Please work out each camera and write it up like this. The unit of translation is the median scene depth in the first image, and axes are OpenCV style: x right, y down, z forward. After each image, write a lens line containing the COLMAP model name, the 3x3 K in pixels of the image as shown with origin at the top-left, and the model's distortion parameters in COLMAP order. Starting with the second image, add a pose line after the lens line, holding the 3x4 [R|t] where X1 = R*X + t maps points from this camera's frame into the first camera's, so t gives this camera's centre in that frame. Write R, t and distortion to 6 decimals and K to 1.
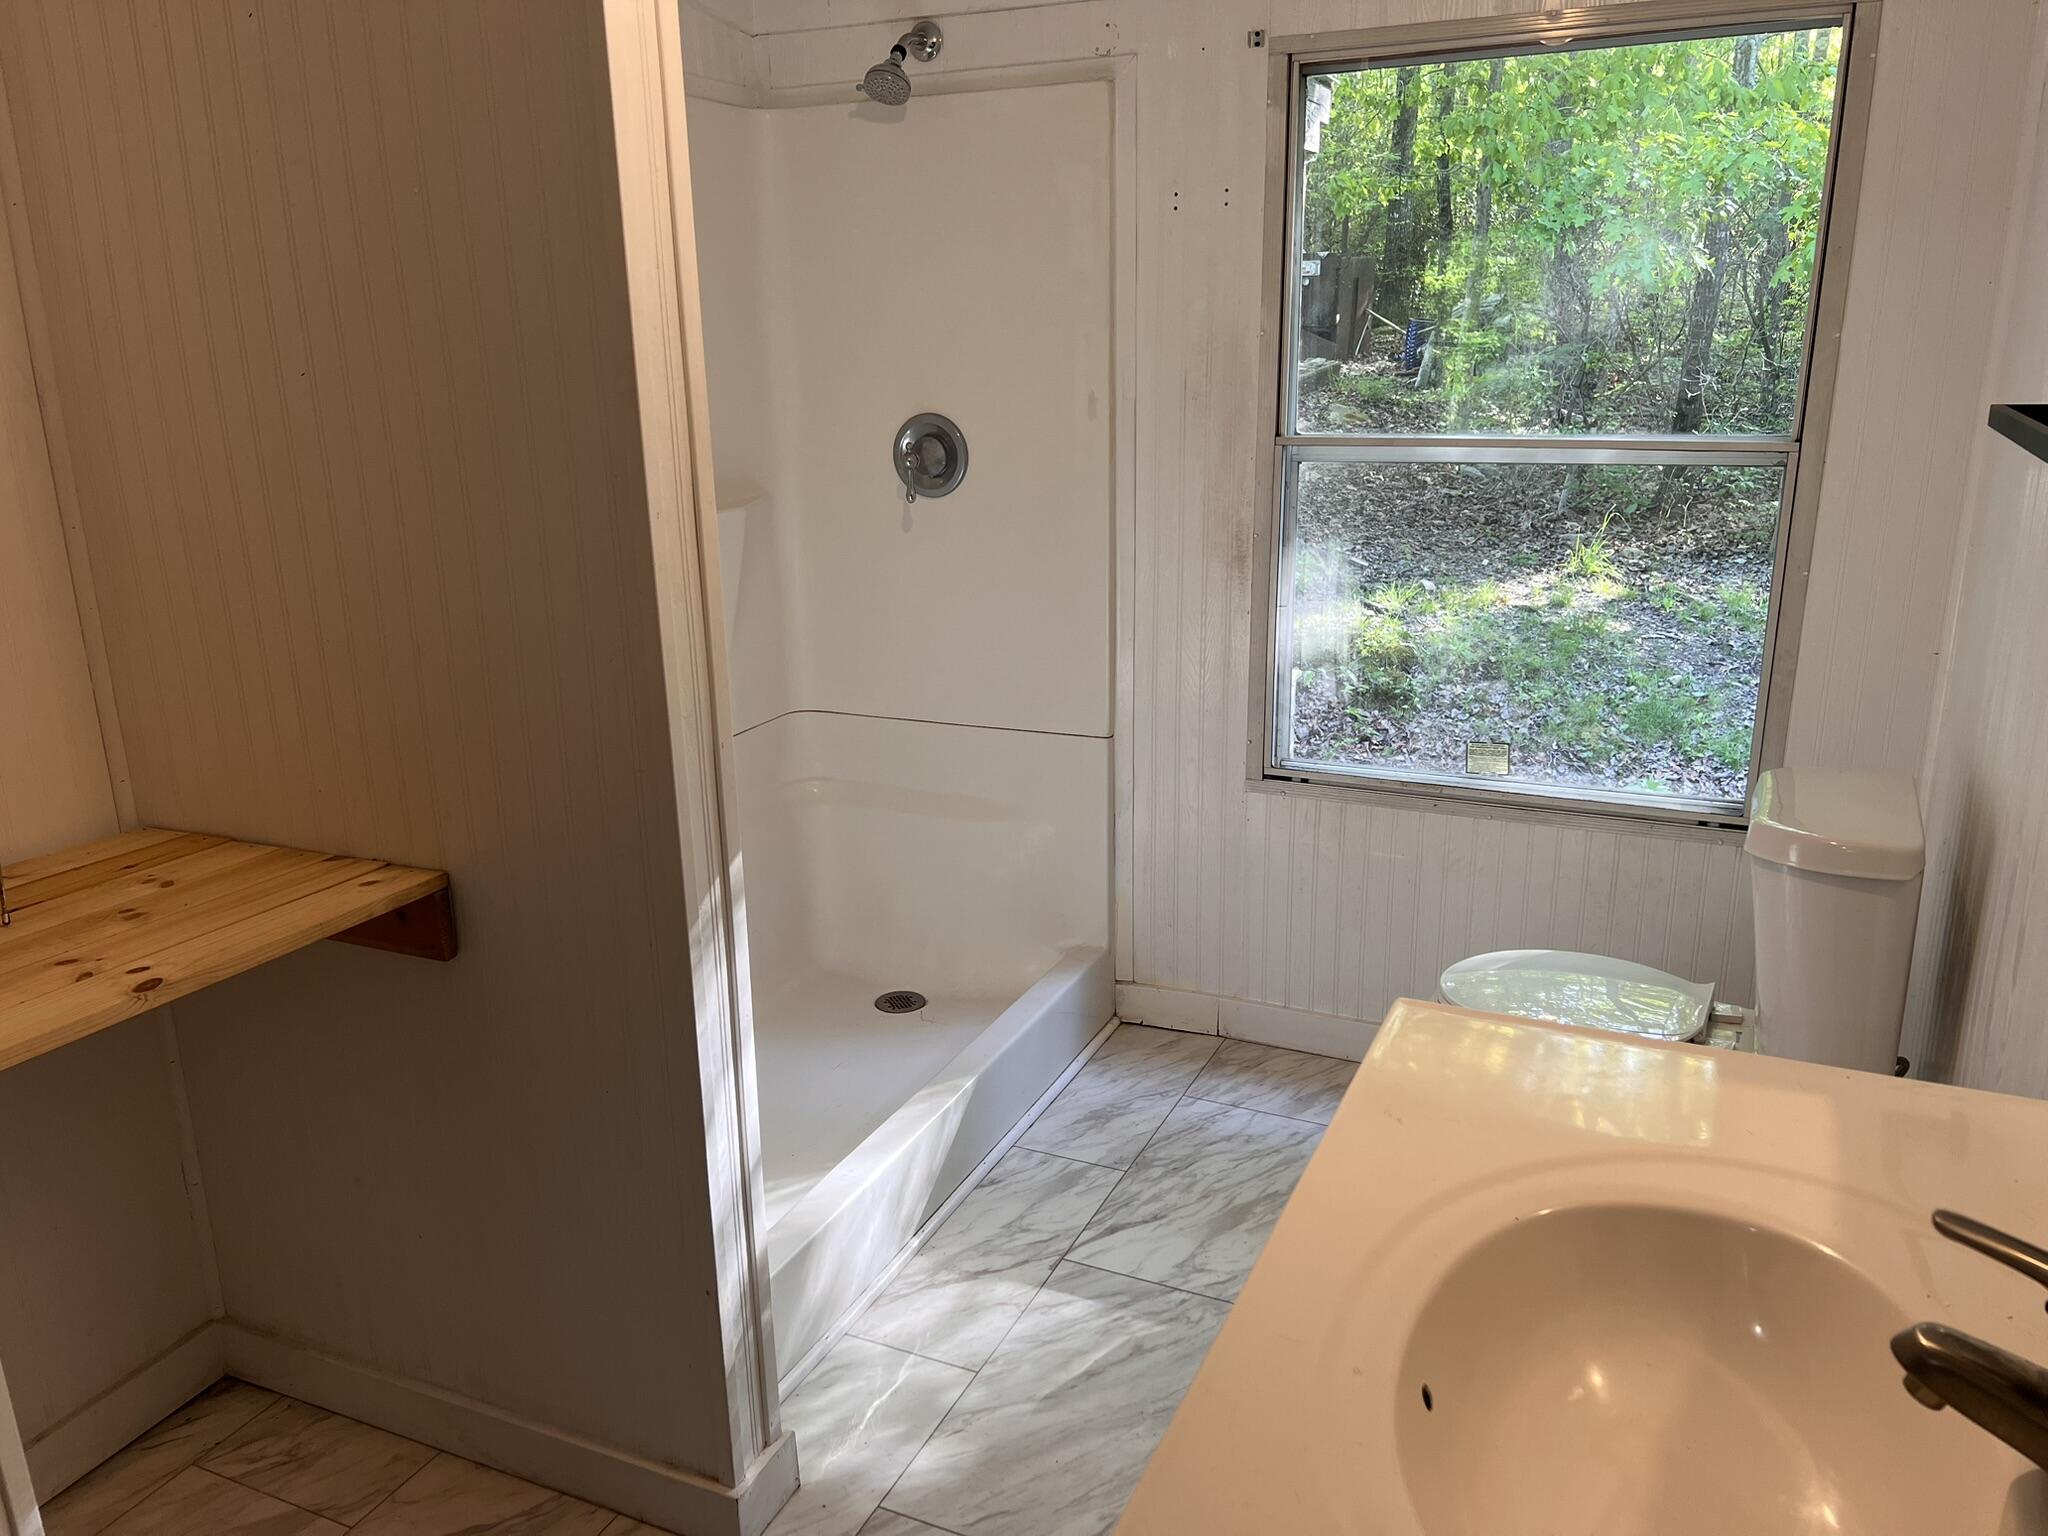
lens RADIAL K [[1530.8, 0, 1017.7], [0, 1530.8, 769.4], [0, 0, 1]] dist [0.029841, -0.040155]
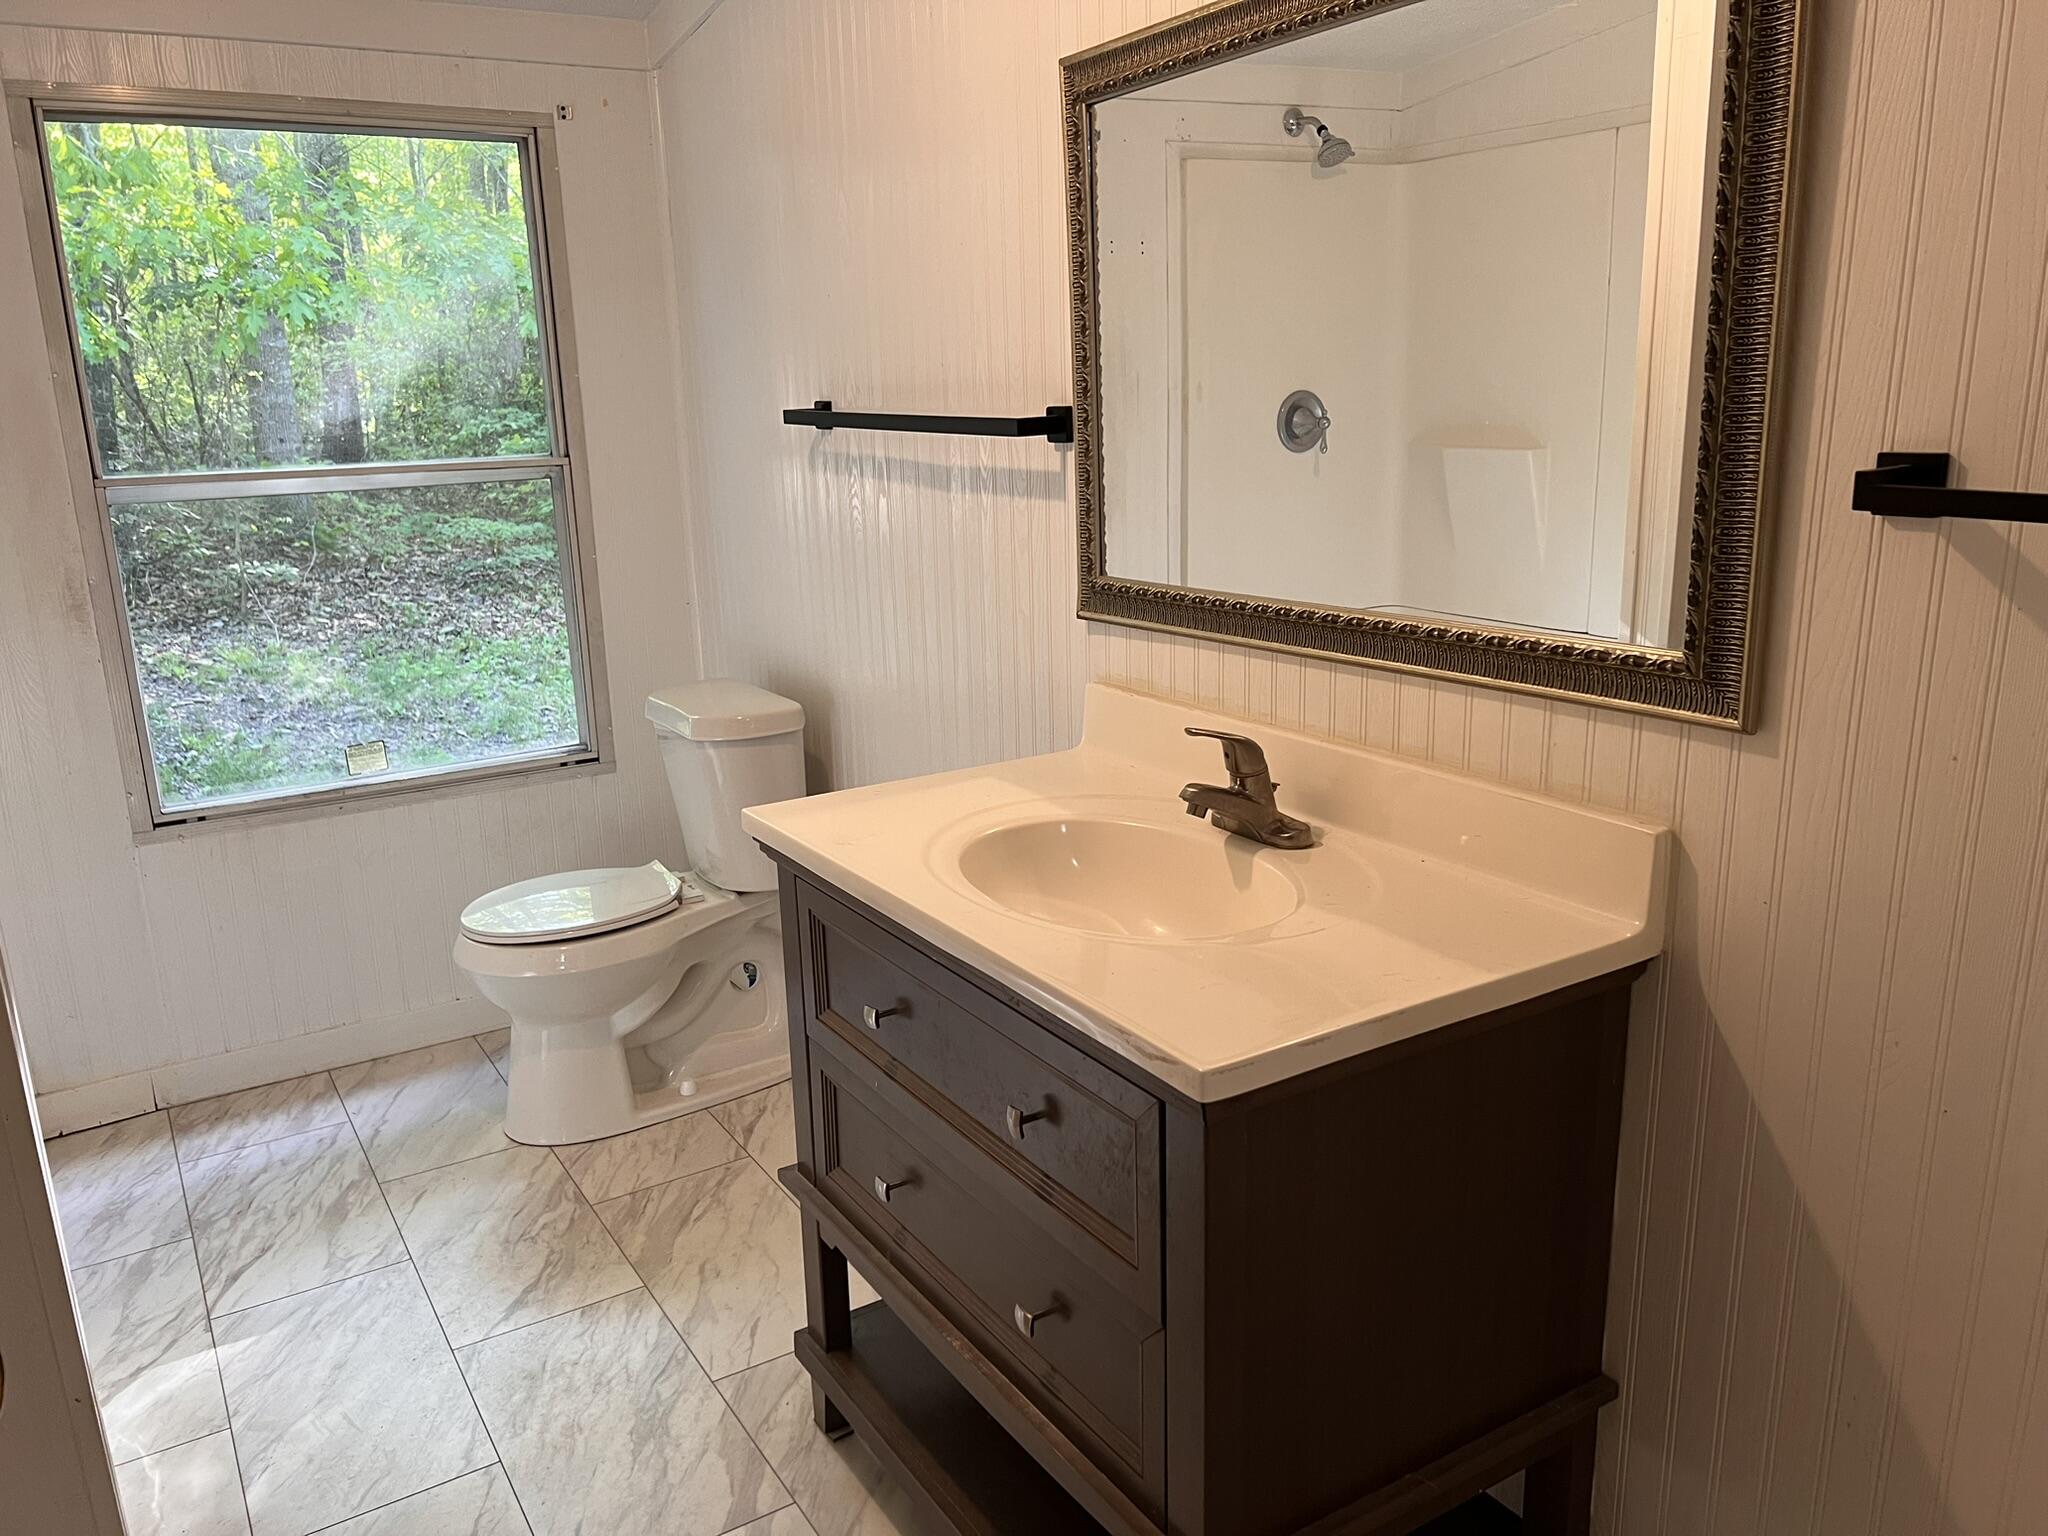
lens RADIAL K [[1530.8, 0, 1016.8], [0, 1530.8, 778.6], [0, 0, 1]] dist [0.029841, -0.040155]
pose [[0.545374, -0.212527, 0.810802, -0.354612], [0.248397, 0.964849, 0.085825, 0.029873], [-0.800541, 0.154594, 0.578995, -0.014145]]
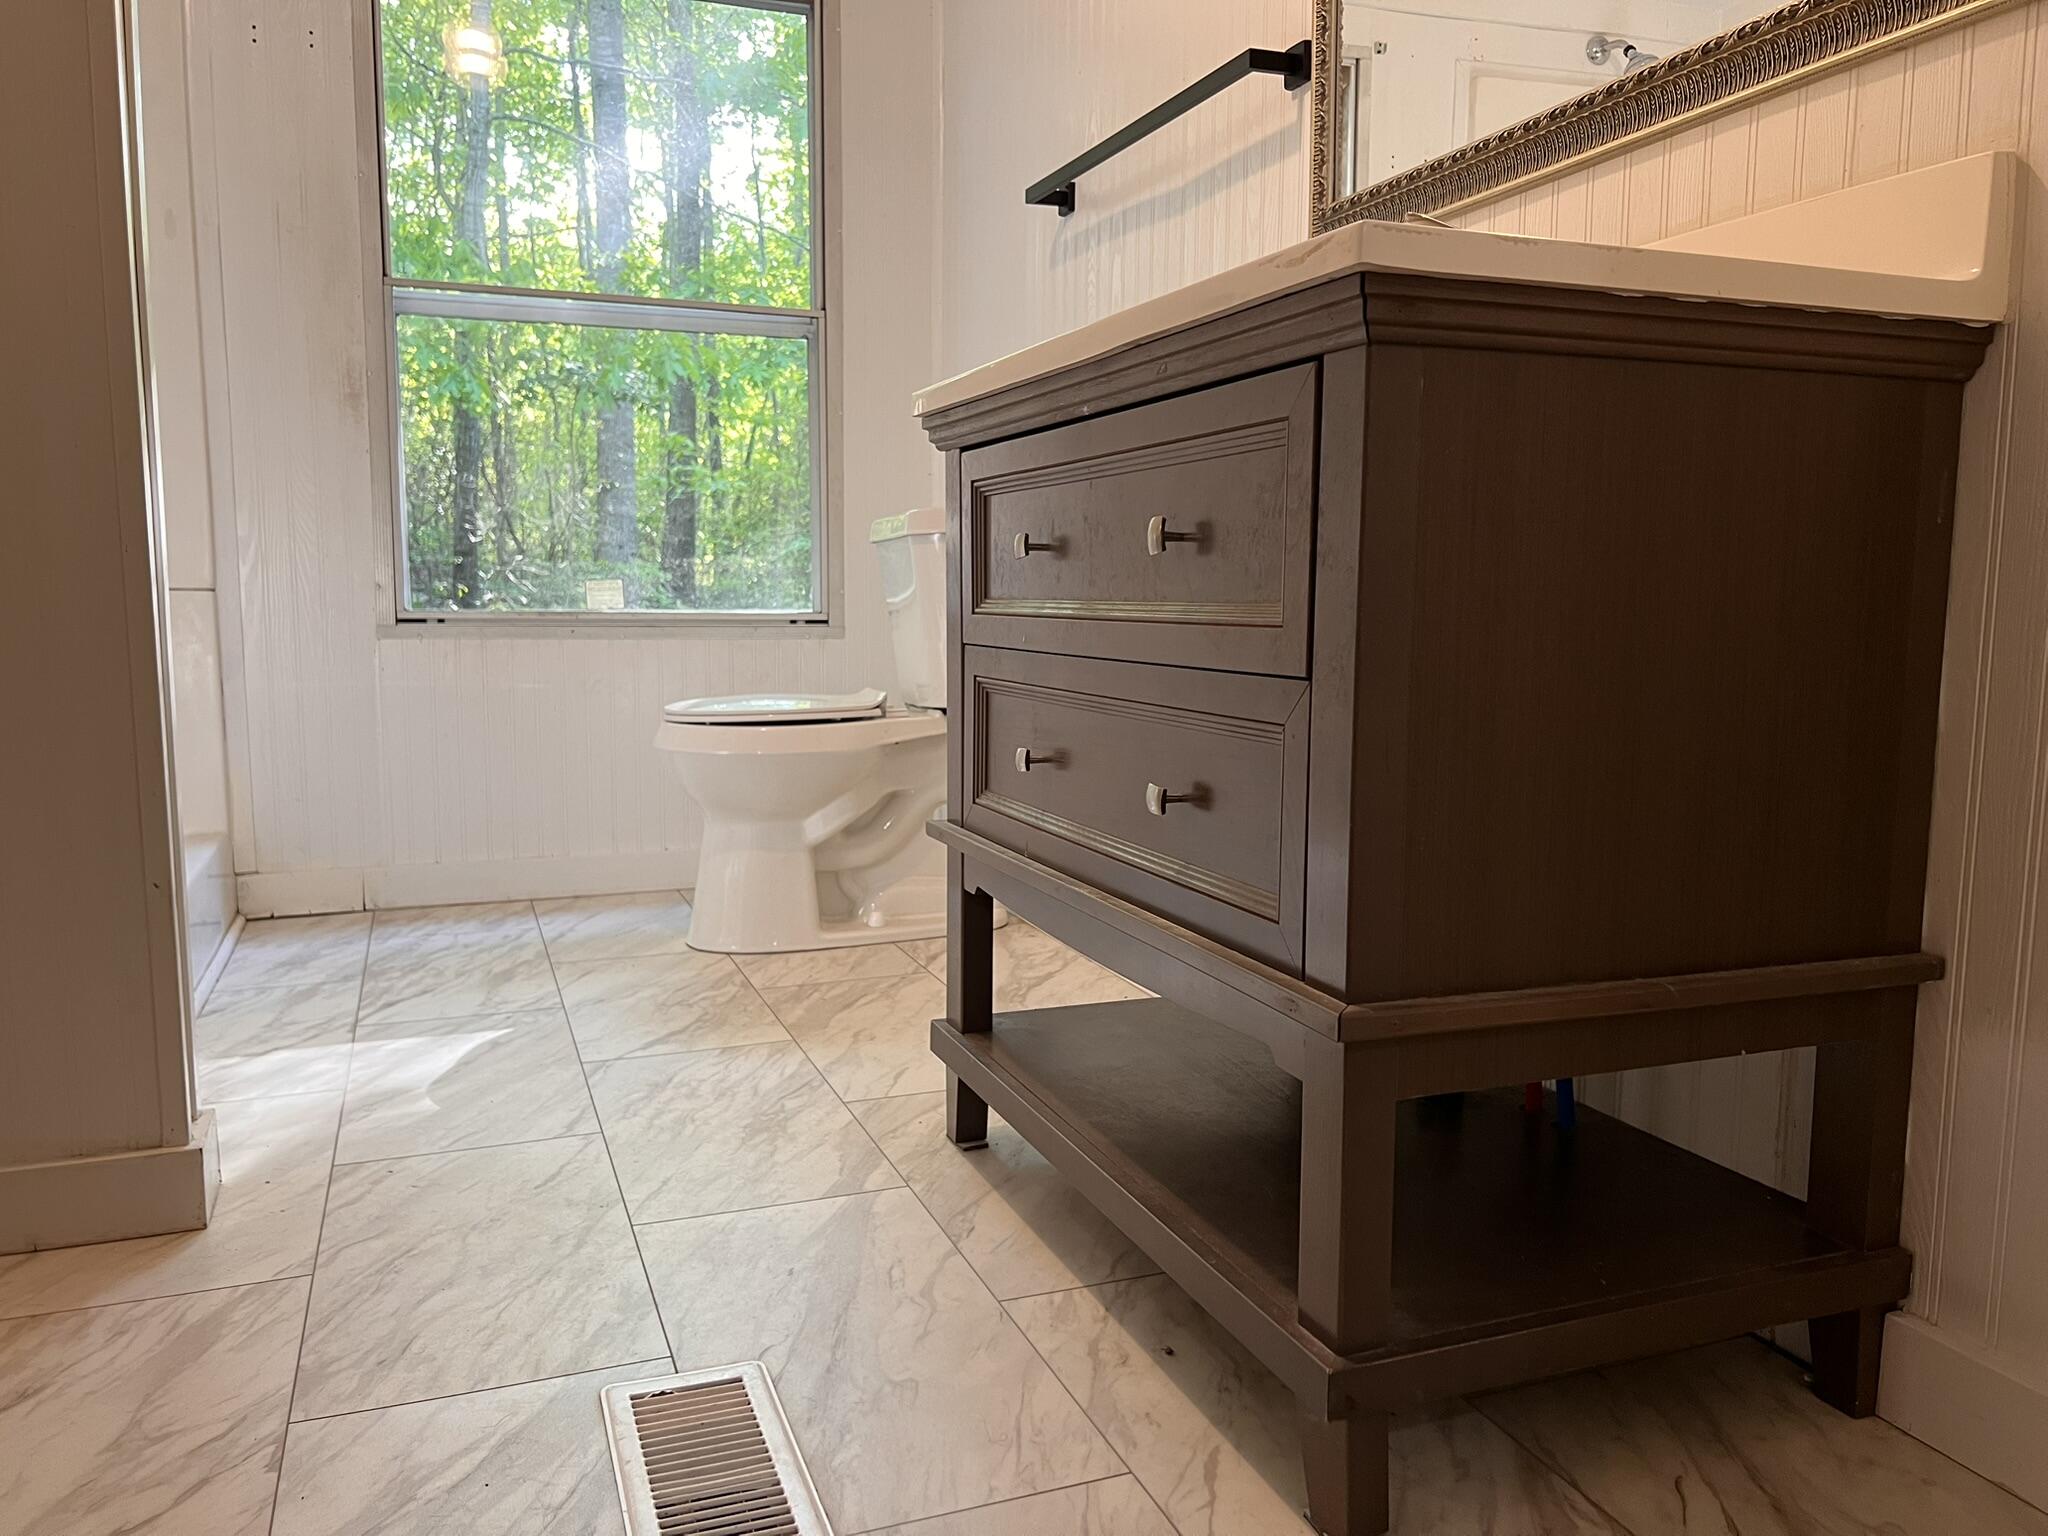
lens RADIAL K [[1530.8, 0, 1031.4], [0, 1530.8, 767.0], [0, 0, 1]] dist [0.029841, -0.040155]
pose [[0.692497, -0.066596, 0.718340, -0.300461], [0.182678, 0.979465, -0.085301, 0.279233], [-0.697909, 0.190296, 0.690443, 0.041749]]
